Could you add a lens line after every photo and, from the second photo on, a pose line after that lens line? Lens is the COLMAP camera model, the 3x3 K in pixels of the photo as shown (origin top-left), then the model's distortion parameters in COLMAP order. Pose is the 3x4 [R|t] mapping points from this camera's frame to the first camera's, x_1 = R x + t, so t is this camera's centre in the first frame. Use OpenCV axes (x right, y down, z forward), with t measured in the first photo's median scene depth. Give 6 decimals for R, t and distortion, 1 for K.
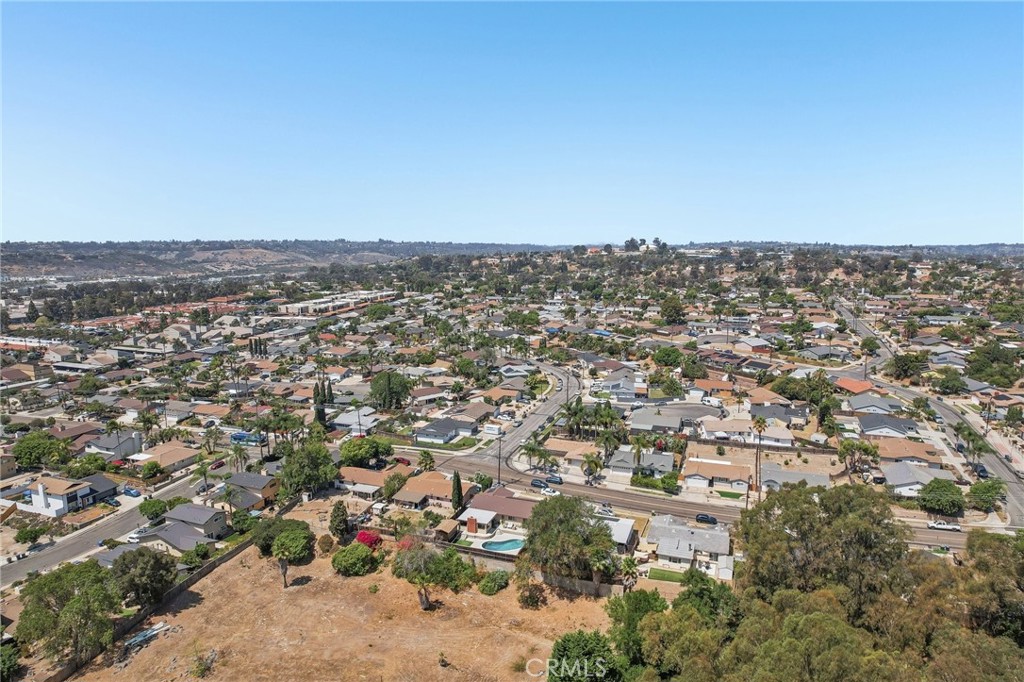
lens RADIAL K [[656.6, 0, 513.1], [0, 656.6, 341.2], [0, 0, 1]] dist [-0.071888, 0.061763]
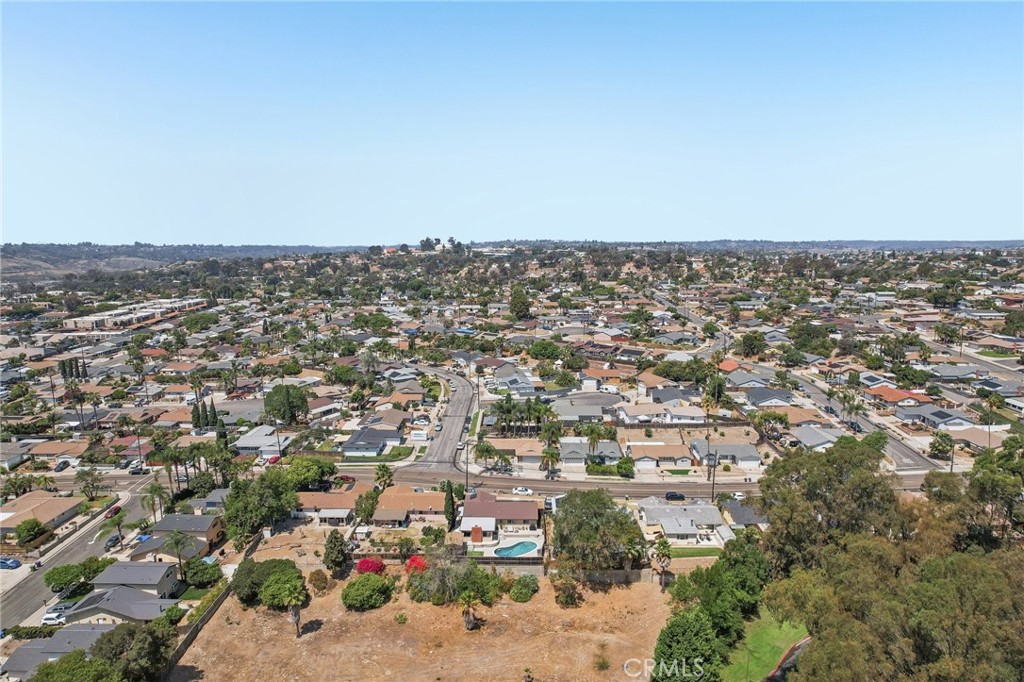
lens RADIAL K [[656.6, 0, 513.6], [0, 656.6, 339.0], [0, 0, 1]] dist [-0.071888, 0.061763]
pose [[0.943929, -0.055806, 0.325399, -0.246412], [0.056950, 0.998359, 0.006017, -0.005065], [-0.325200, 0.012852, 0.945558, 0.061165]]
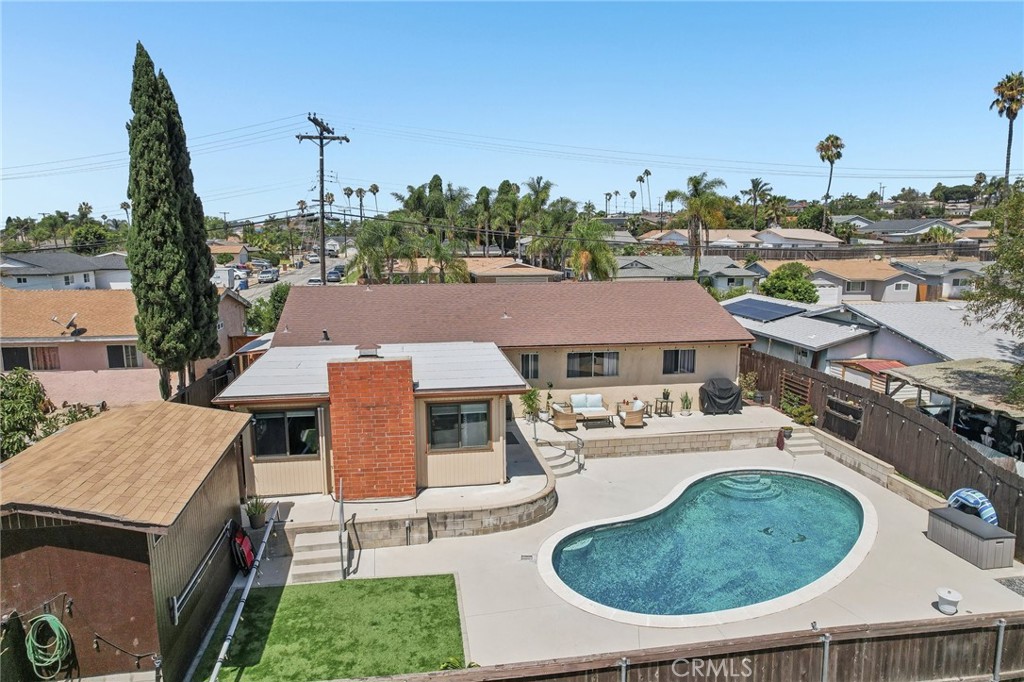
lens RADIAL K [[656.6, 0, 514.7], [0, 656.6, 336.0], [0, 0, 1]] dist [-0.071888, 0.061763]
pose [[0.869357, -0.078560, 0.487901, -0.076227], [0.083718, 0.996426, 0.011269, 0.214488], [-0.487042, 0.031049, 0.872826, 0.717131]]
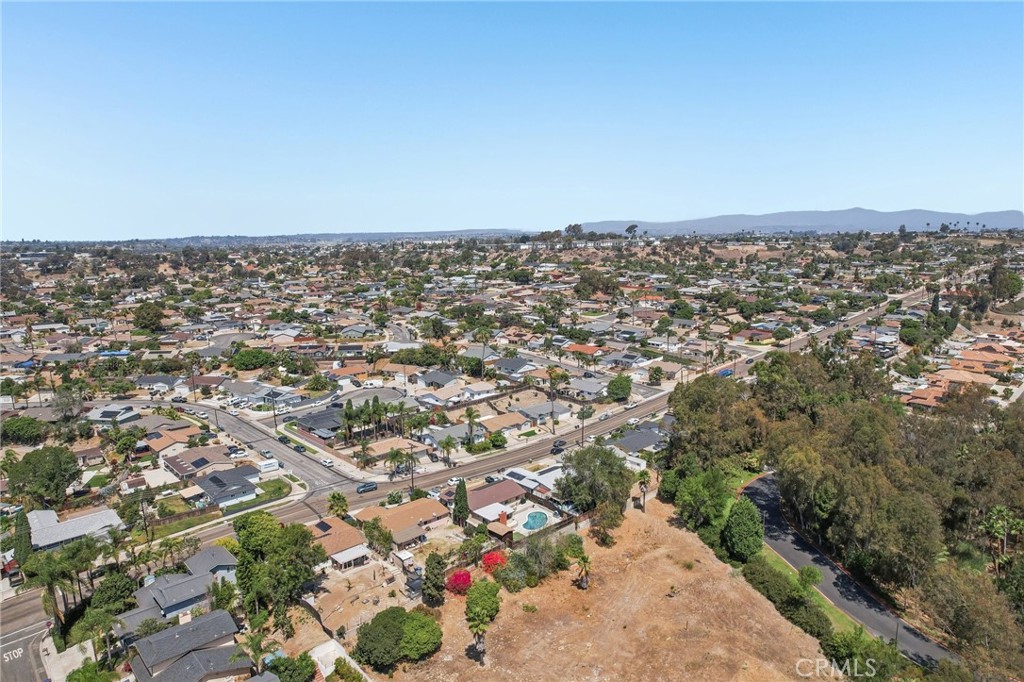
lens RADIAL K [[656.6, 0, 514.0], [0, 656.6, 338.0], [0, 0, 1]] dist [-0.071888, 0.061763]
pose [[0.438246, -0.155923, 0.885228, -0.716707], [0.153336, 0.983372, 0.097299, -0.067635], [-0.885680, 0.093096, 0.454868, 0.407630]]
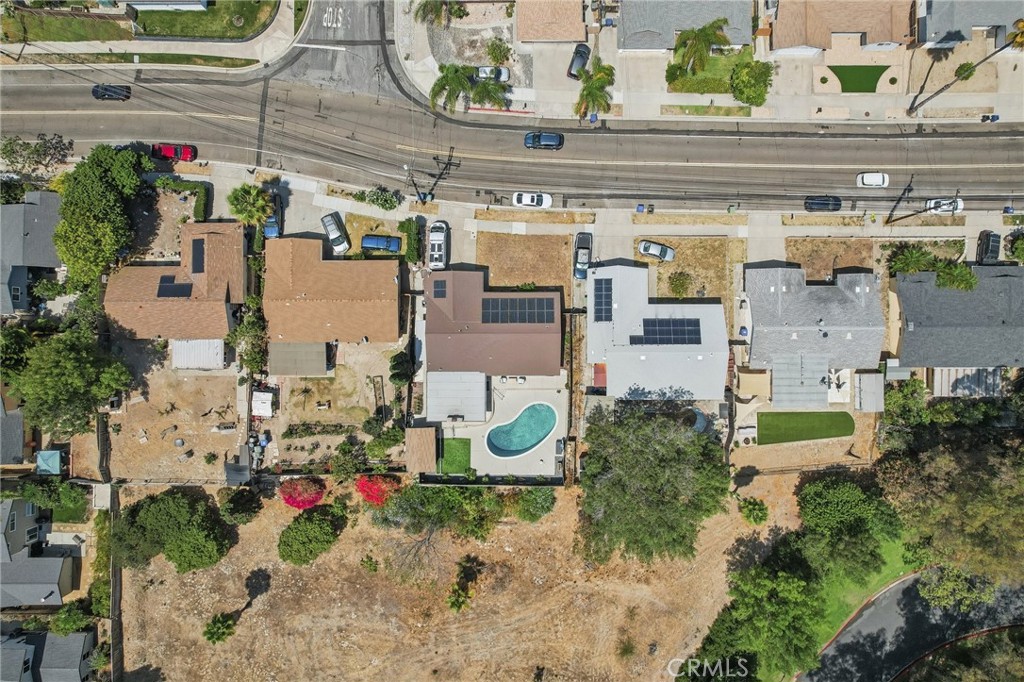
lens RADIAL K [[656.6, 0, 510.2], [0, 656.6, 338.9], [0, 0, 1]] dist [-0.071888, 0.061763]
pose [[0.938703, -0.344723, -0.001941, 0.005260], [0.059090, 0.155353, 0.986090, -0.233023], [-0.339626, -0.925760, 0.166200, 0.767046]]
